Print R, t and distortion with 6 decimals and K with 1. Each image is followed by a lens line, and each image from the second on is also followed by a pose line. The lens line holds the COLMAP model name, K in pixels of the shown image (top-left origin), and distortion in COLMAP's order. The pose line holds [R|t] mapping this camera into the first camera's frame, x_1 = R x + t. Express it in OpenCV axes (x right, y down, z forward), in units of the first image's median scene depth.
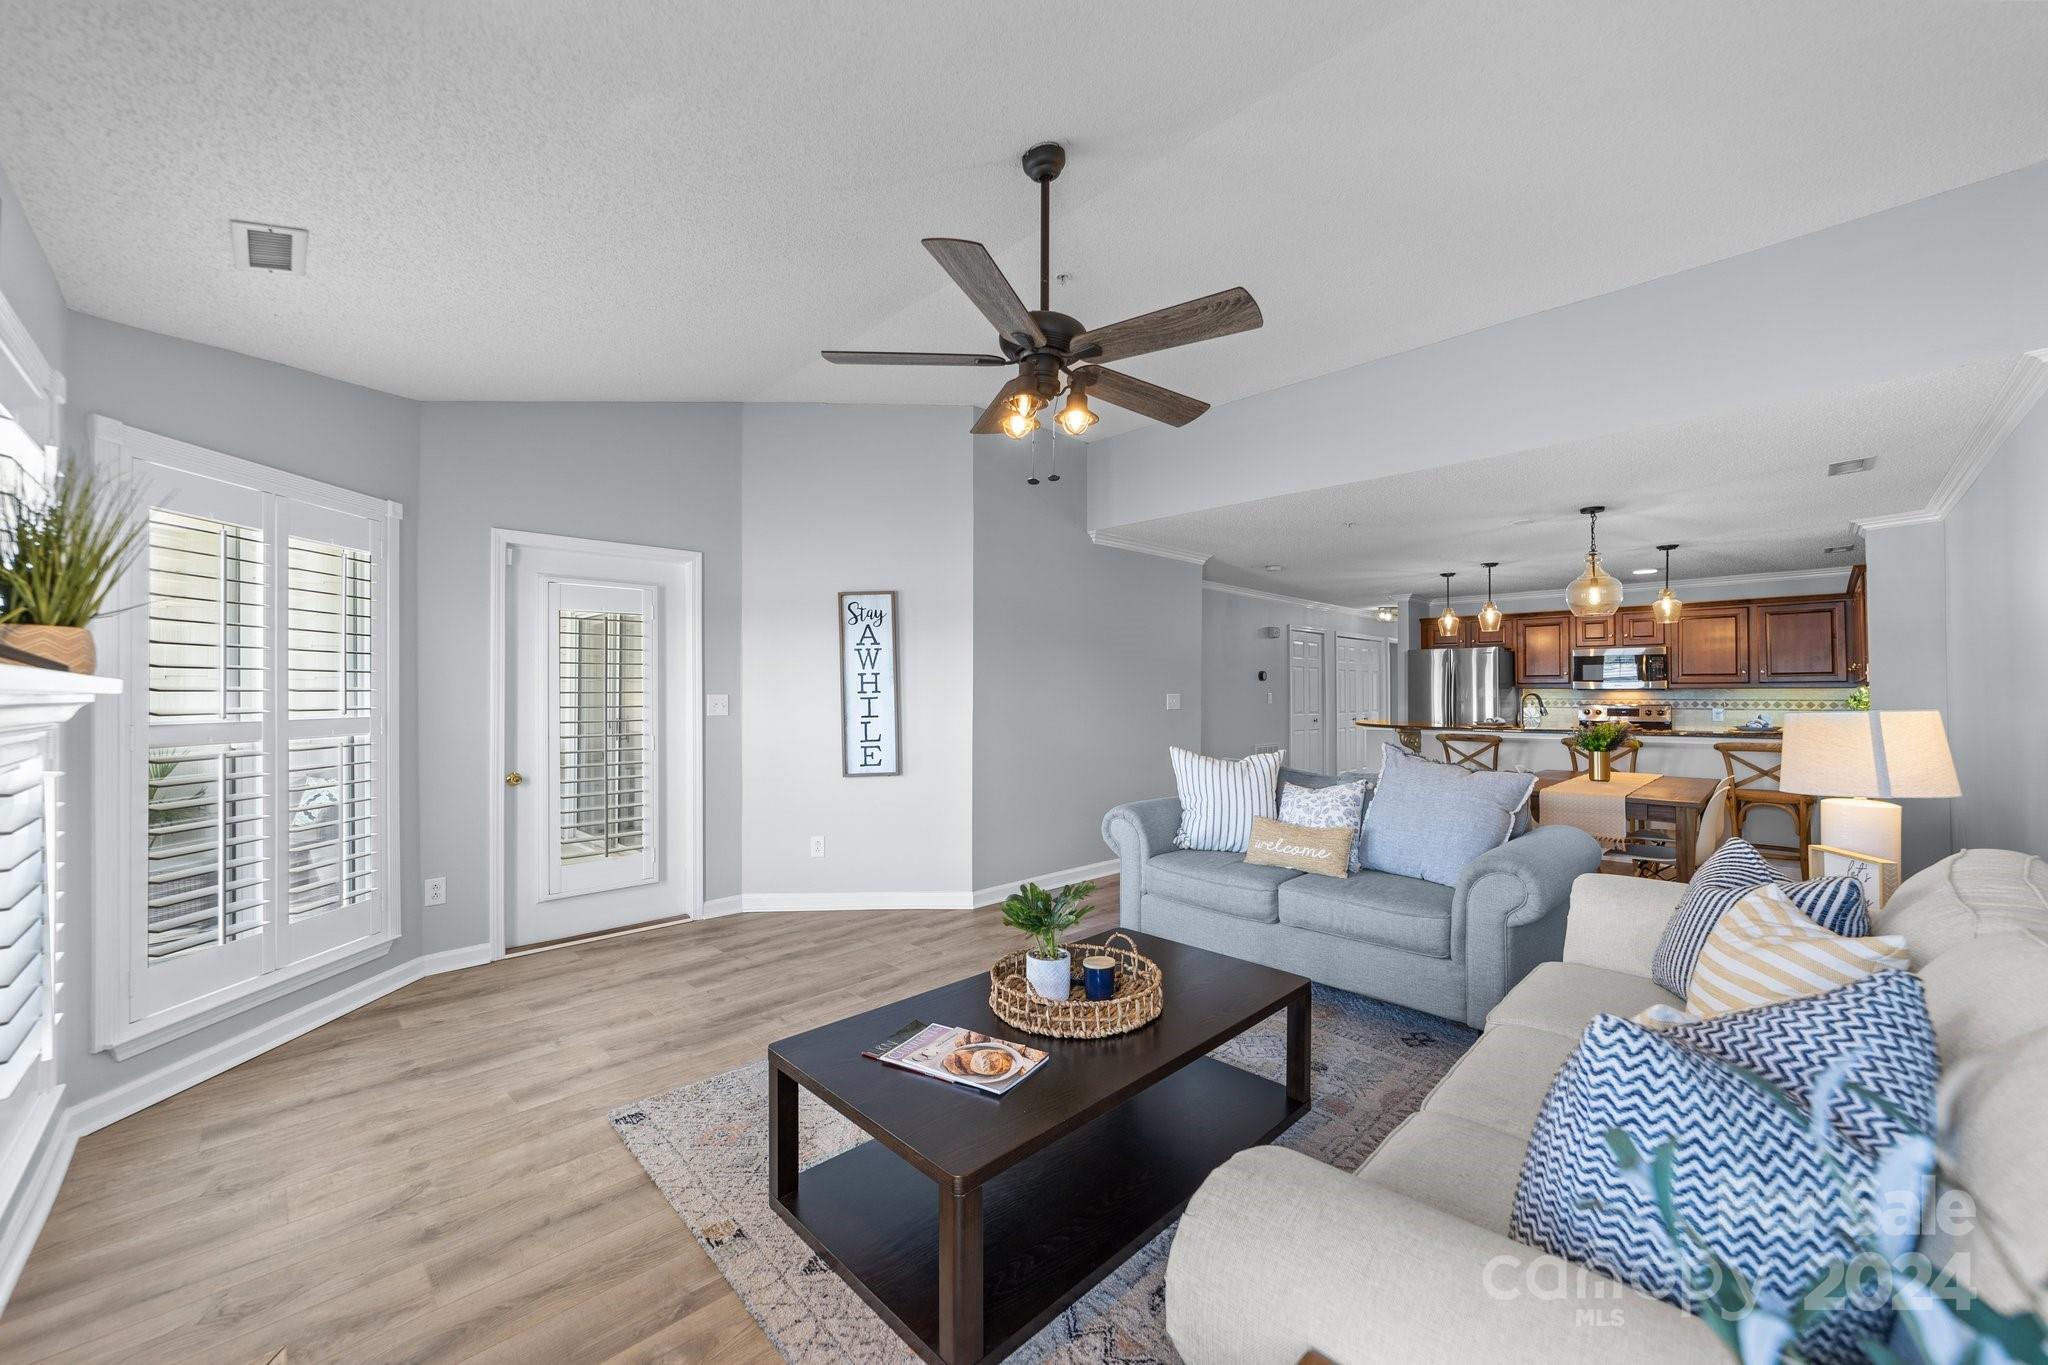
lens RADIAL K [[789.6, 0, 1025.9], [0, 789.6, 687.1], [0, 0, 1]] dist [-0.023106, 0.012212]
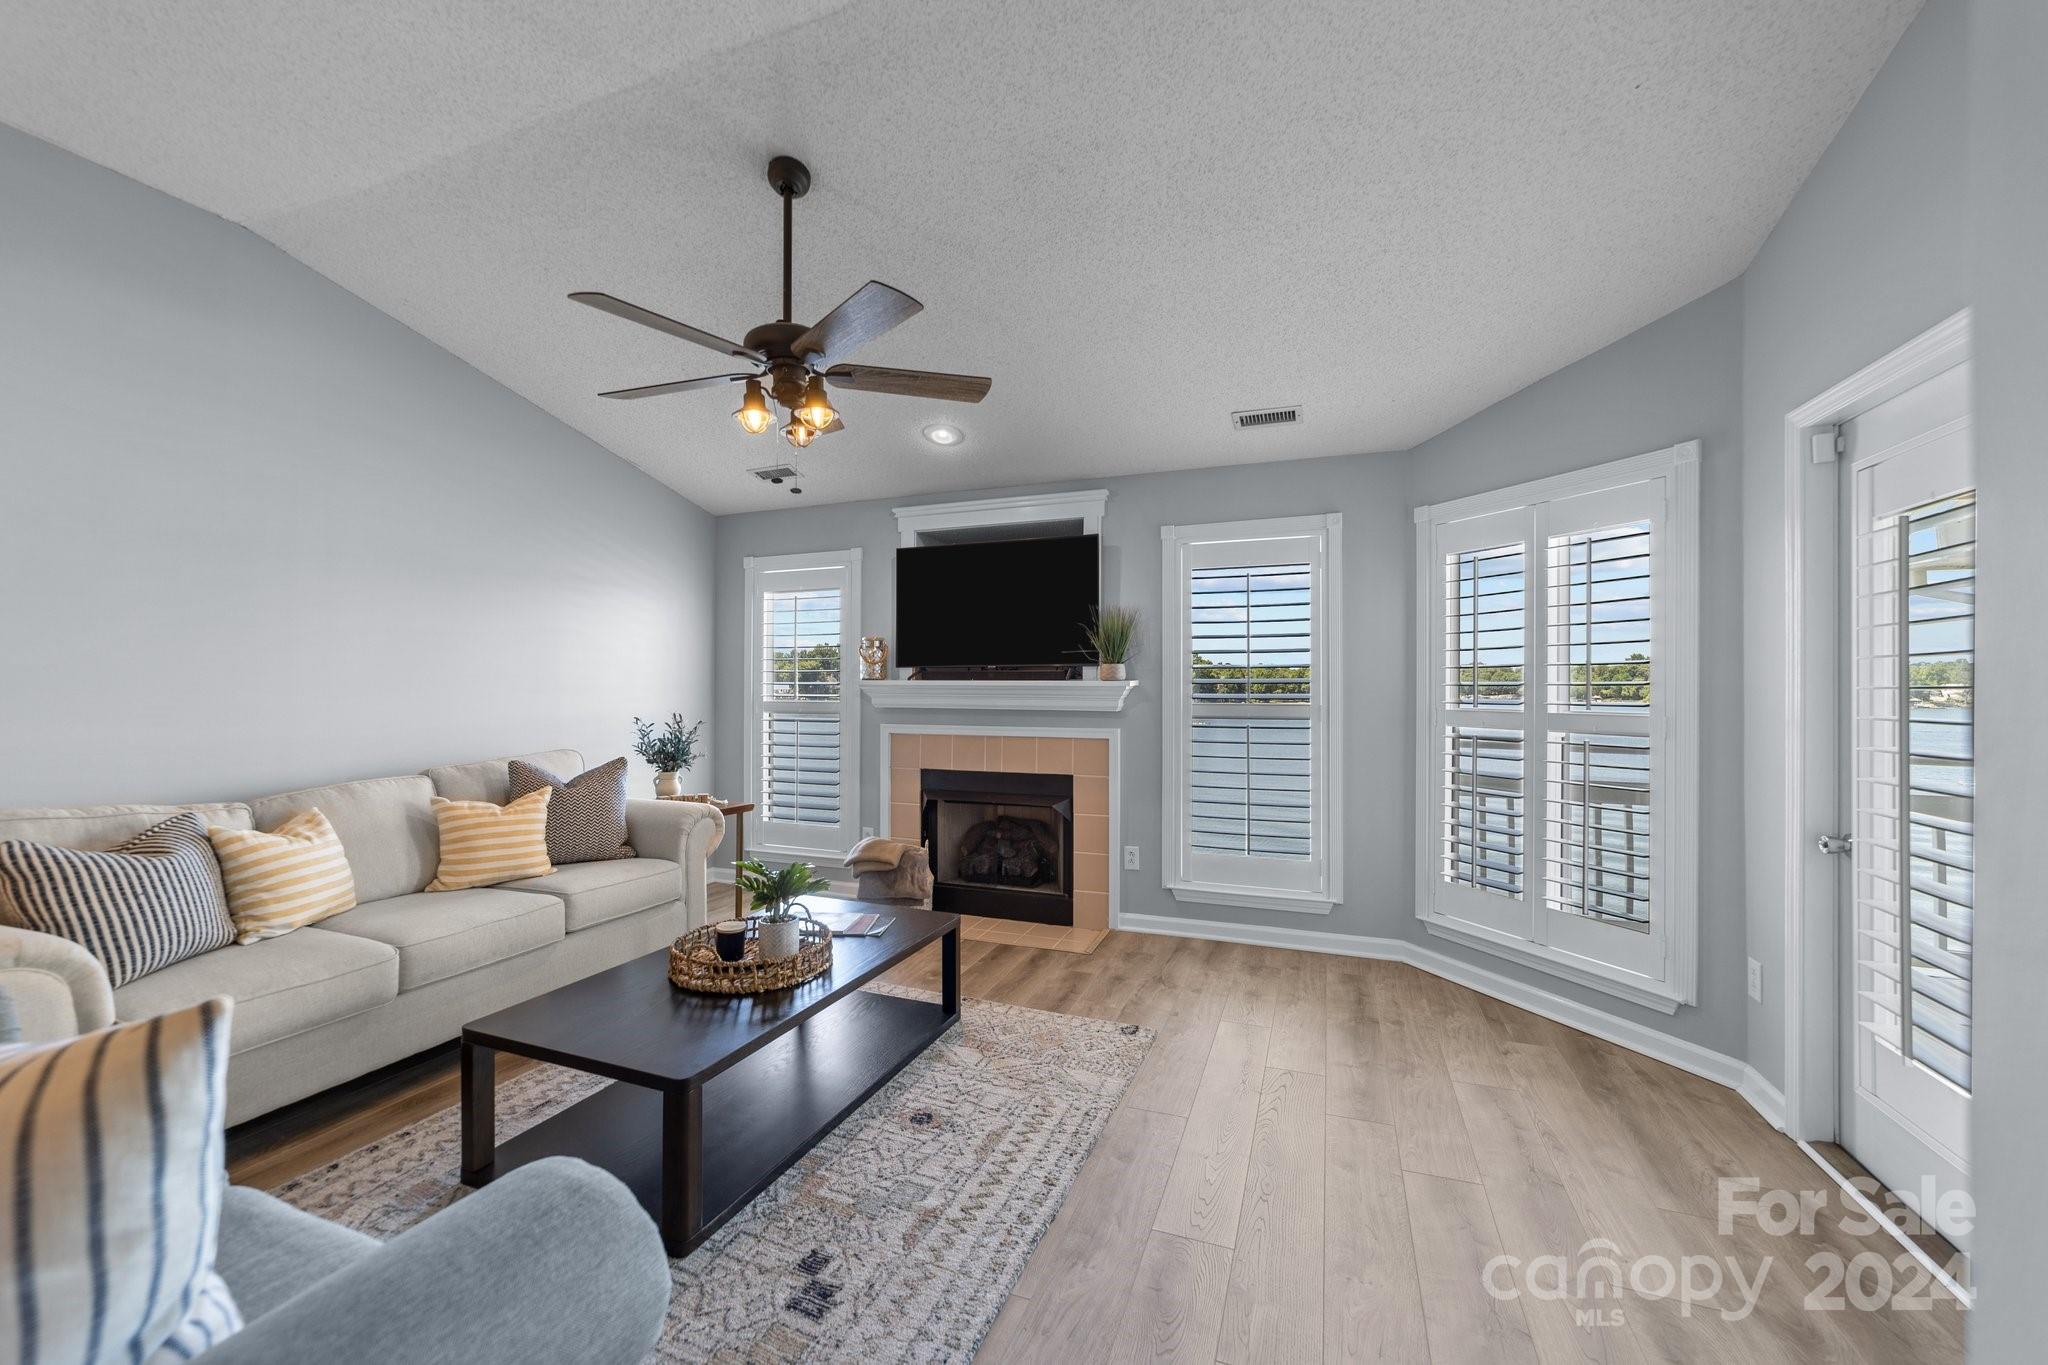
lens RADIAL K [[789.6, 0, 1025.9], [0, 789.6, 687.1], [0, 0, 1]] dist [-0.023106, 0.012212]
pose [[-0.913960, -0.004060, -0.405783, 0.156259], [-0.000422, 0.999959, -0.009055, 0.020455], [0.405803, -0.008104, -0.913925, 2.076618]]
